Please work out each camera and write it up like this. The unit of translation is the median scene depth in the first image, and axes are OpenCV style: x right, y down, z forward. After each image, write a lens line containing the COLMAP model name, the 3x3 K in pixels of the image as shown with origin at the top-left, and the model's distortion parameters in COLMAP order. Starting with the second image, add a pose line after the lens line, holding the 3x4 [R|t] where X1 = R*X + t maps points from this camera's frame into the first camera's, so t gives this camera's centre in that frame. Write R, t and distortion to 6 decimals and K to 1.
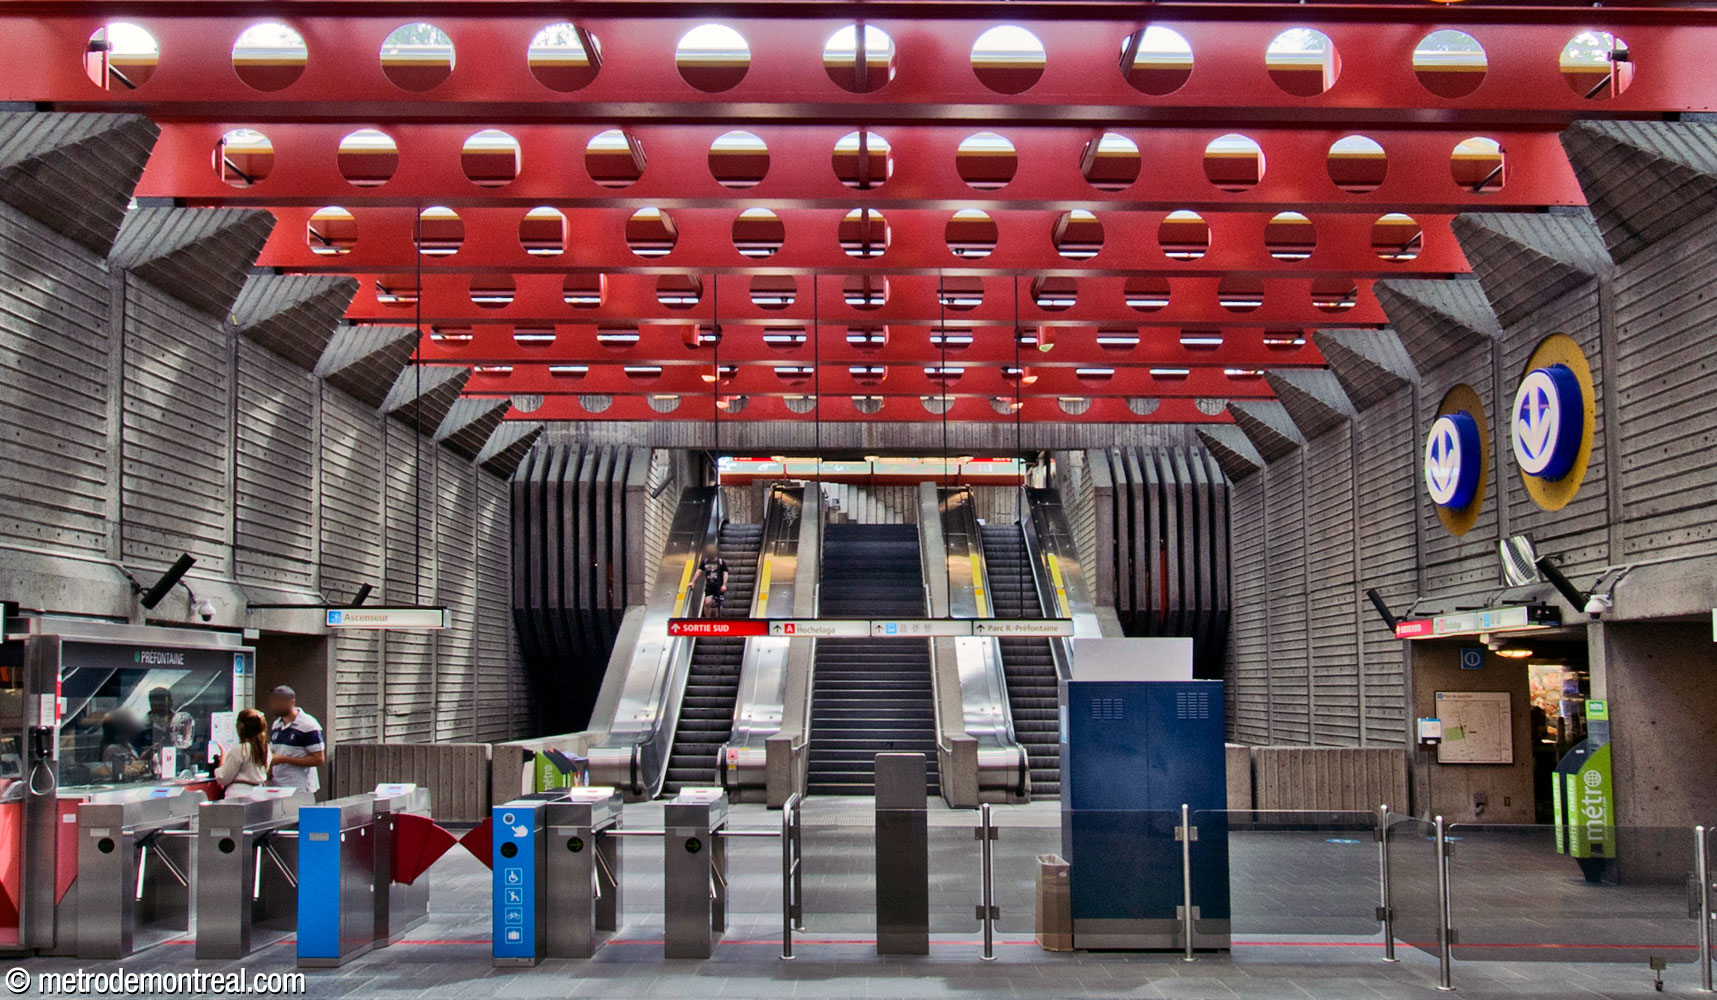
lens RADIAL K [[2085.2, 0, 858.5], [0, 2085.2, 500.0], [0, 0, 1]] dist [-0.006384, -0.001000]
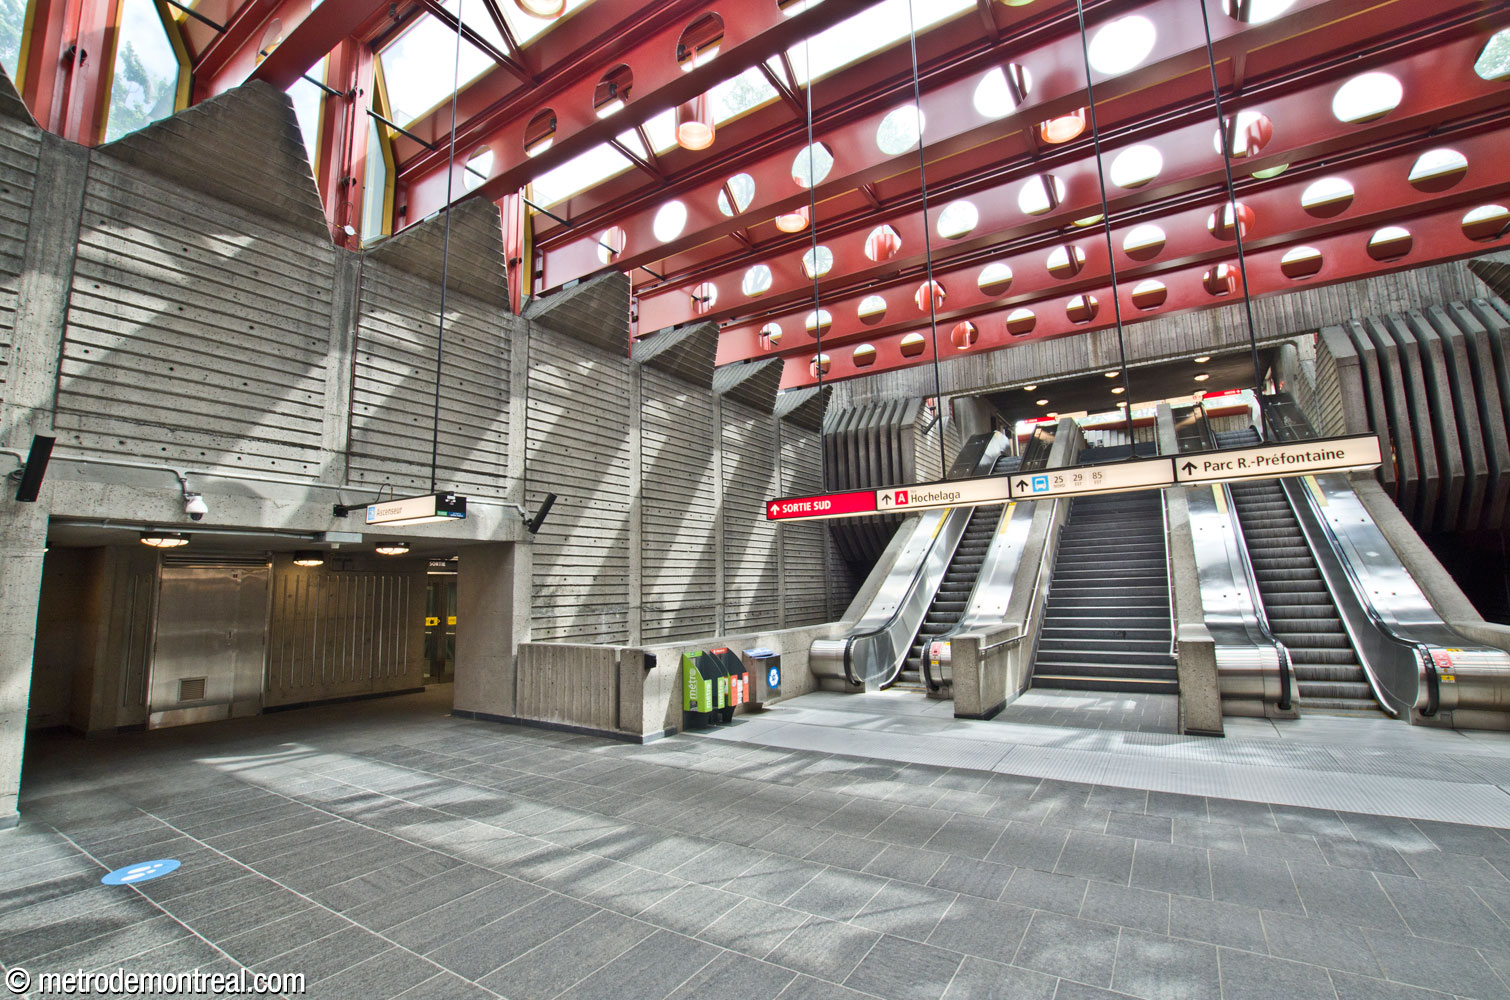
lens RADIAL K [[796.1, 0, 757.4], [0, 796.1, 473.0], [0, 0, 1]] dist [-0.045841, 0.000193]
pose [[0.879698, -0.088725, -0.467183, 0.041725], [0.065850, 0.995703, -0.065105, 0.052811], [0.470952, 0.026509, 0.881761, 0.569297]]
